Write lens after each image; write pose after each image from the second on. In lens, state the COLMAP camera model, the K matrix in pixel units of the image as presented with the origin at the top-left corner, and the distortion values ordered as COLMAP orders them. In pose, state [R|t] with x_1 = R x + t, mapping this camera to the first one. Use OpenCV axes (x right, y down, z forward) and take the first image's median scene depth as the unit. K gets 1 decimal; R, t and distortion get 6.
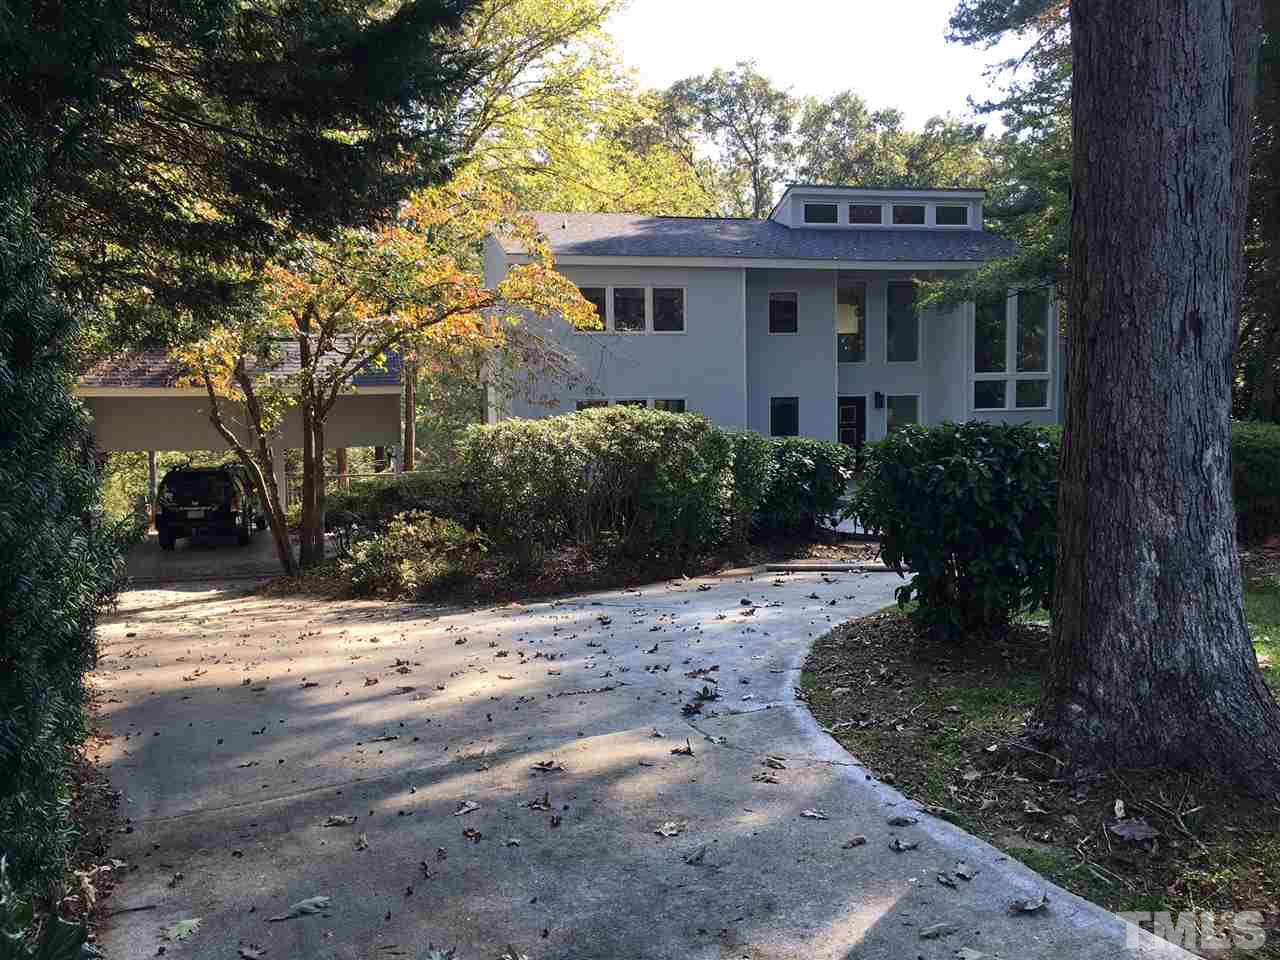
lens RADIAL K [[985.5, 0, 640.0], [0, 985.5, 480.0], [0, 0, 1]] dist [-0.003407, -0.003570]
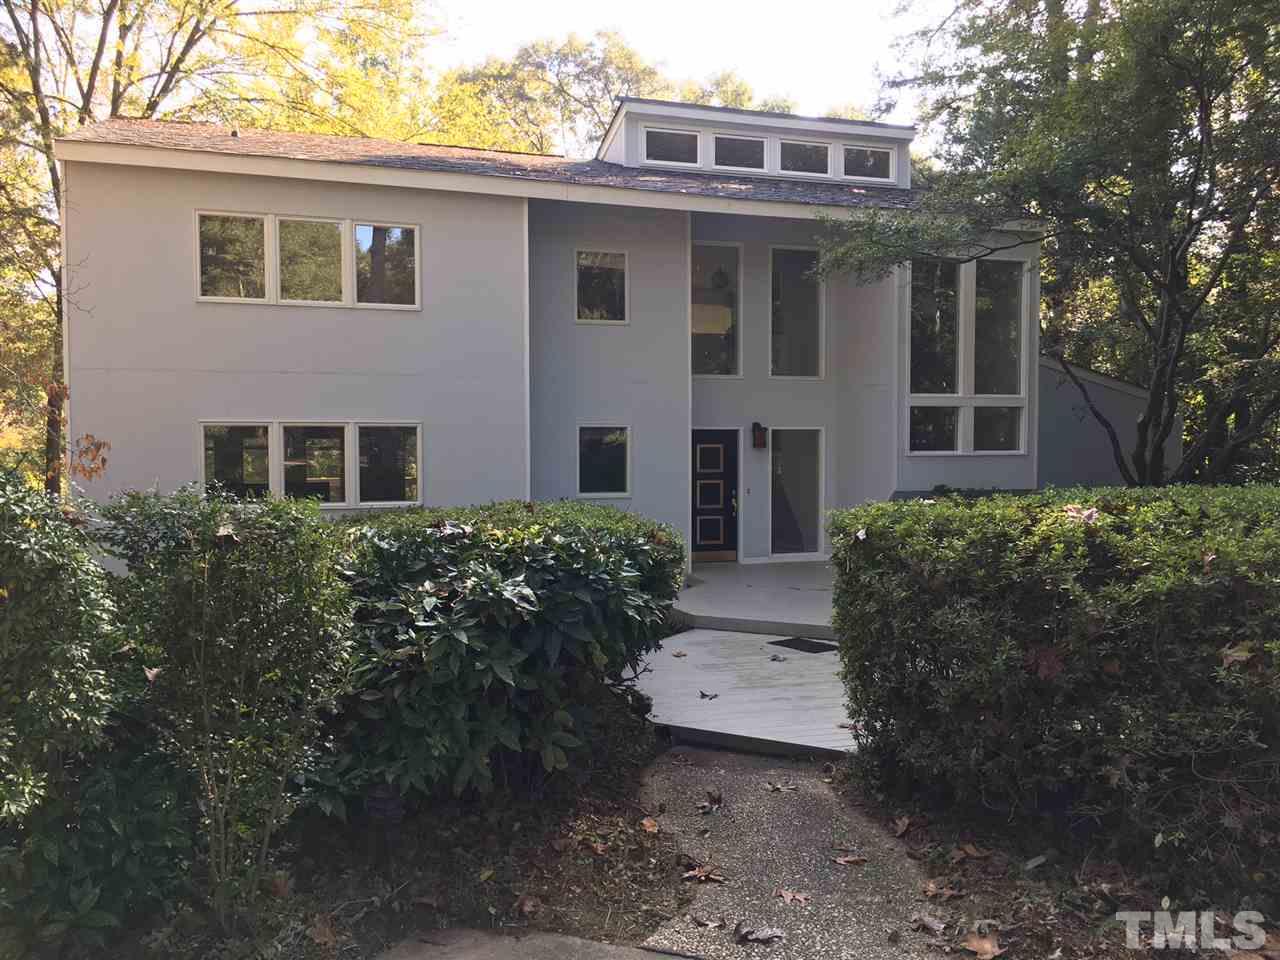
lens RADIAL K [[985.5, 0, 640.0], [0, 985.5, 480.0], [0, 0, 1]] dist [-0.003407, -0.003570]
pose [[0.994379, 0.010968, 0.105309, 0.104546], [-0.006049, 0.998880, -0.046918, -0.023997], [-0.105706, 0.046017, 0.993332, 0.398417]]
